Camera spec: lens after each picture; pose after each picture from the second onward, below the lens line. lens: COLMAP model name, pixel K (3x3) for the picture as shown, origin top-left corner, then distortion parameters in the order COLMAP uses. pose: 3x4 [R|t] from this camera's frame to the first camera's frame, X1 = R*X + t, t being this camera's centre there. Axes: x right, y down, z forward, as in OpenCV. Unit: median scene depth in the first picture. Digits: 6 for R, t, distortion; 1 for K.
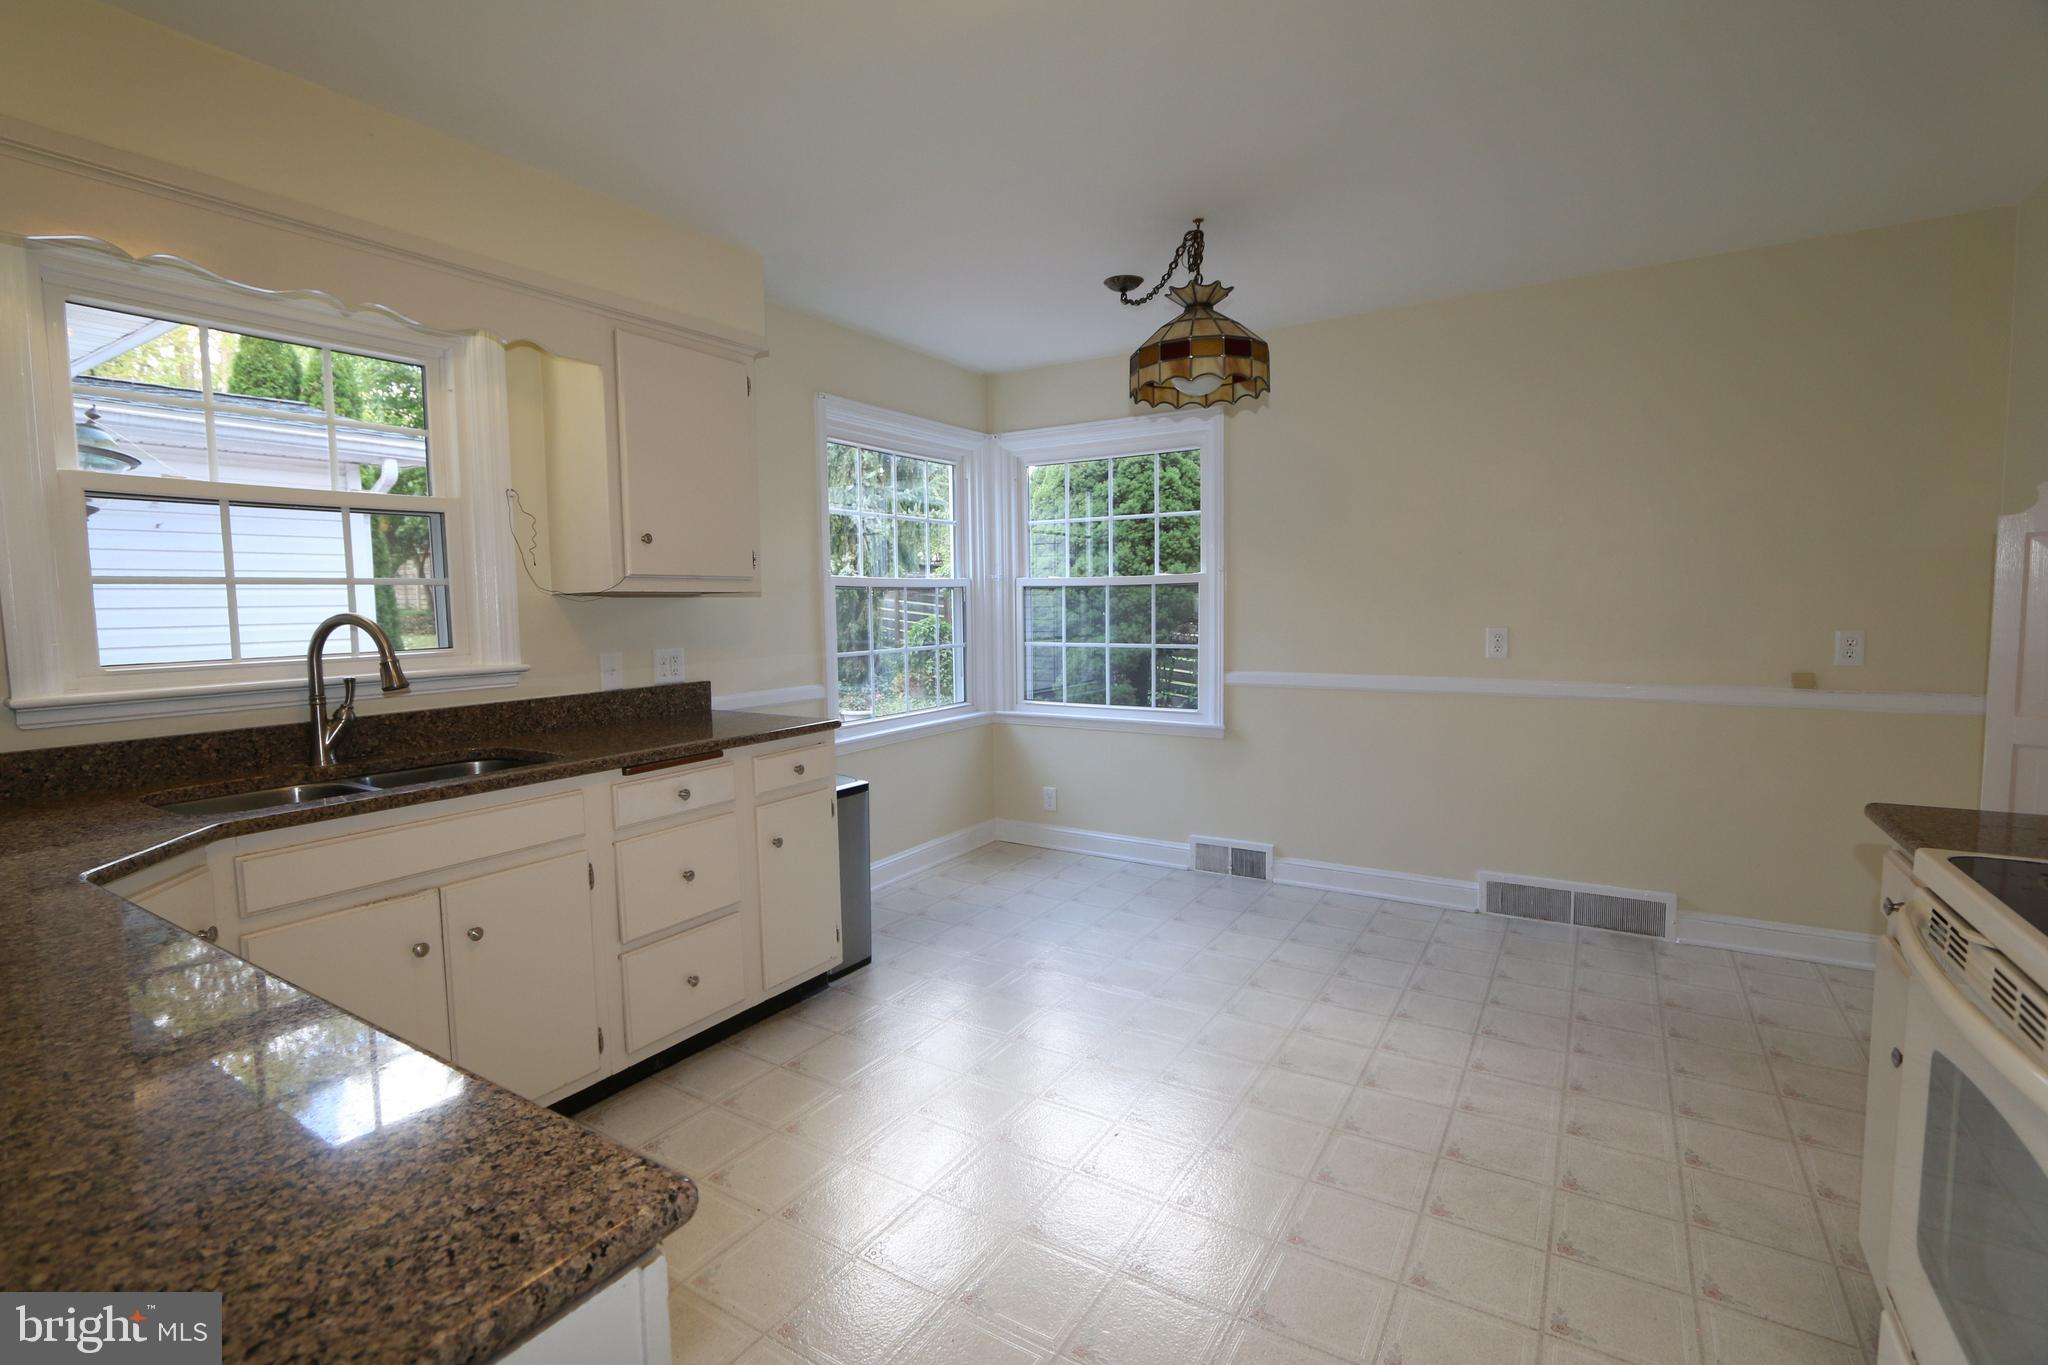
lens RADIAL K [[942.1, 0, 1021.0], [0, 942.1, 672.7], [0, 0, 1]] dist [-0.001370, -0.000113]
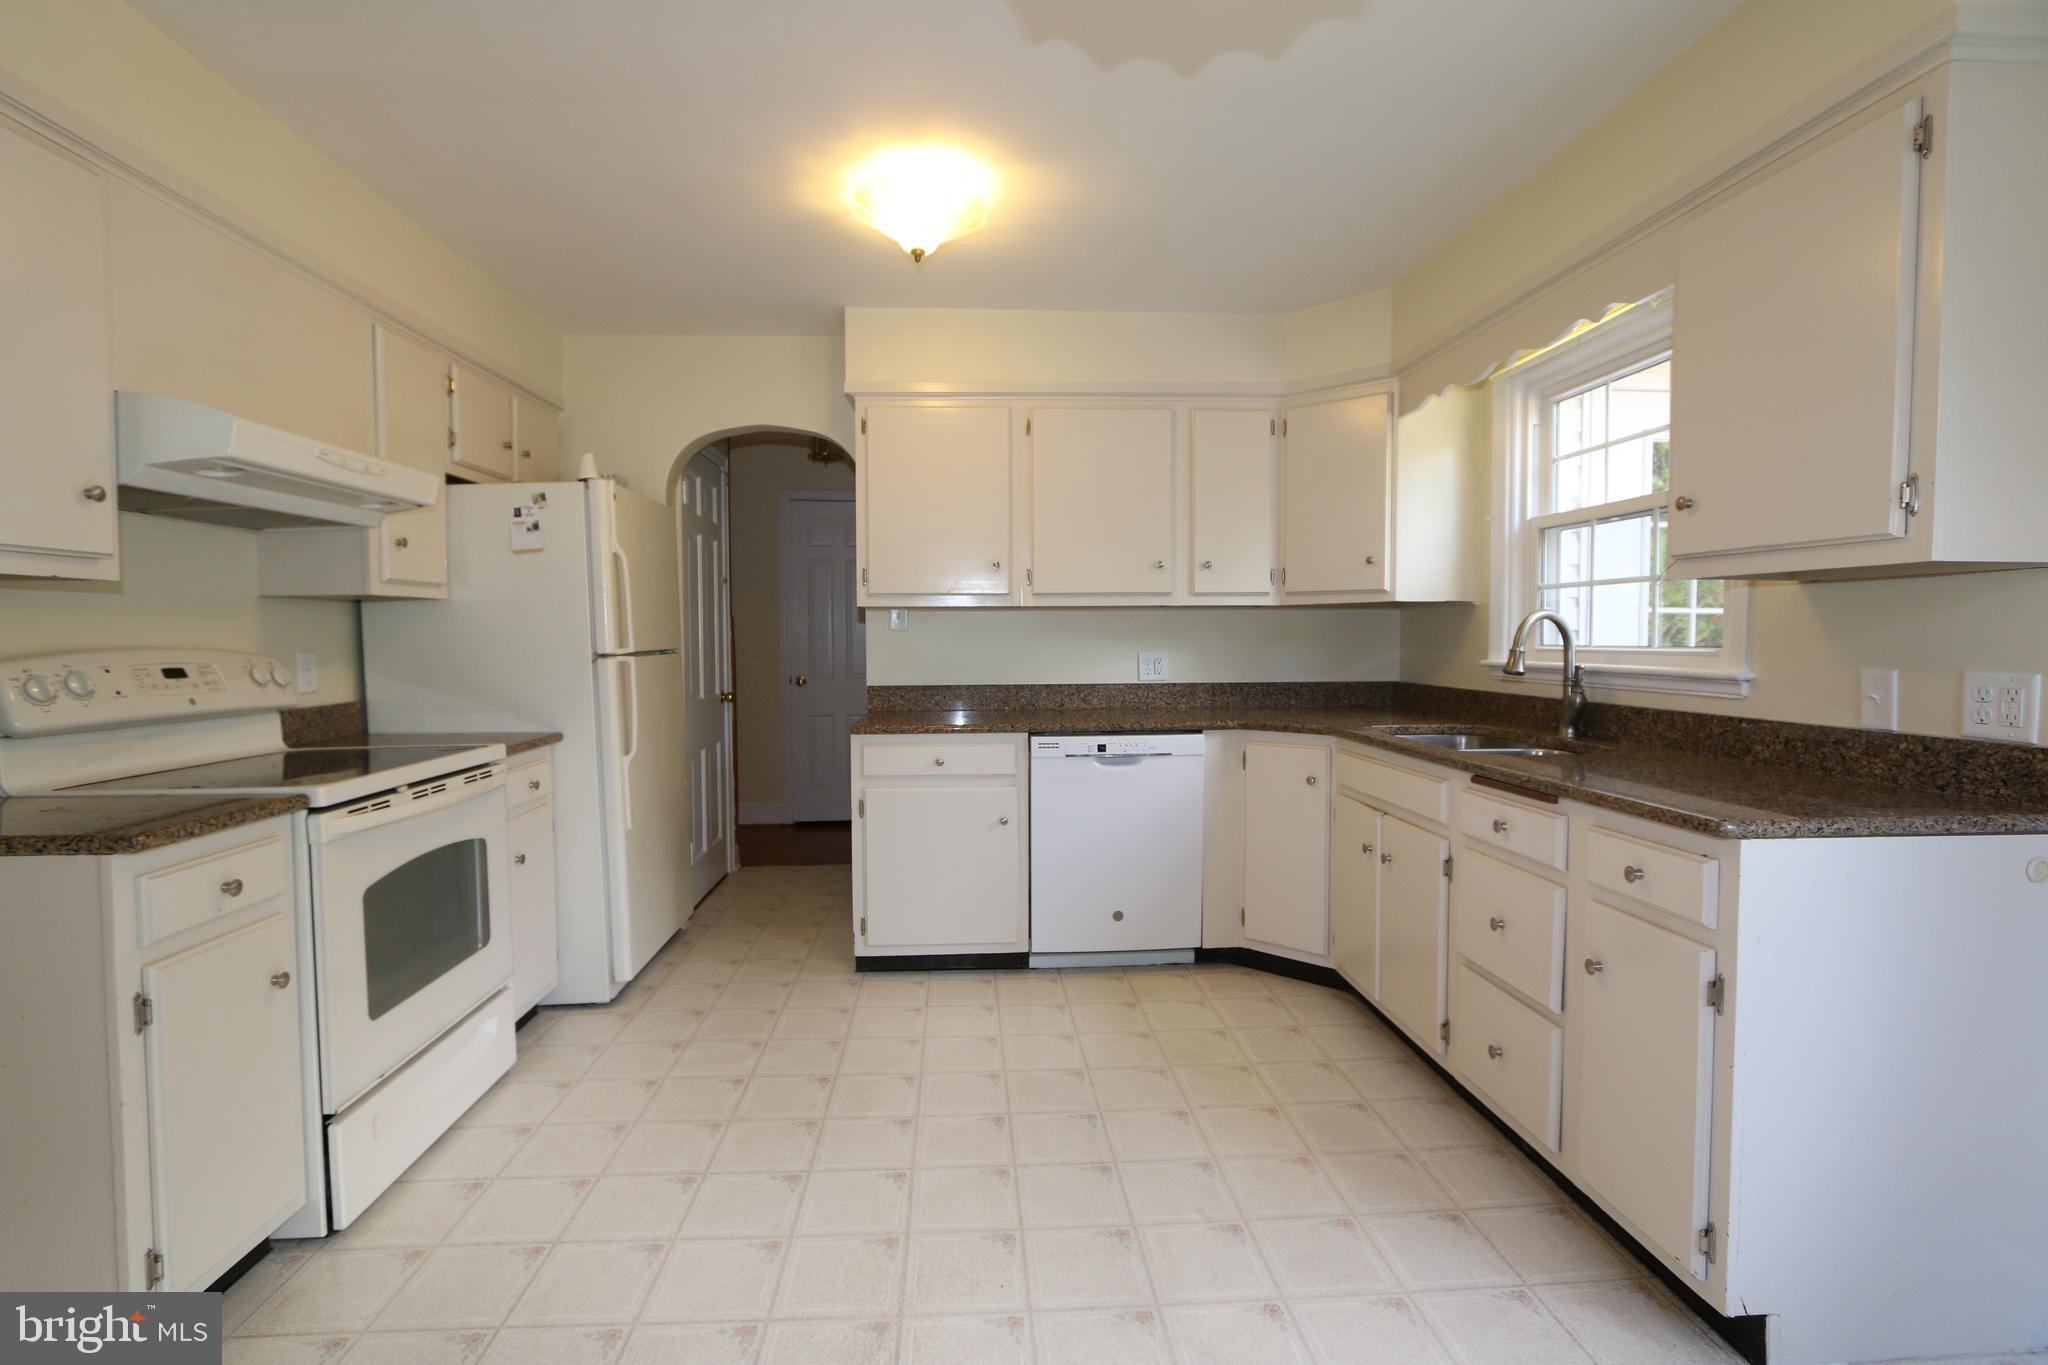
lens RADIAL K [[942.1, 0, 1019.2], [0, 942.1, 684.2], [0, 0, 1]] dist [-0.001370, -0.000113]
pose [[-0.812318, 0.051057, -0.580976, 0.444389], [-0.026245, 0.991952, 0.123868, -0.084373], [0.582625, 0.115868, -0.804440, 1.331906]]
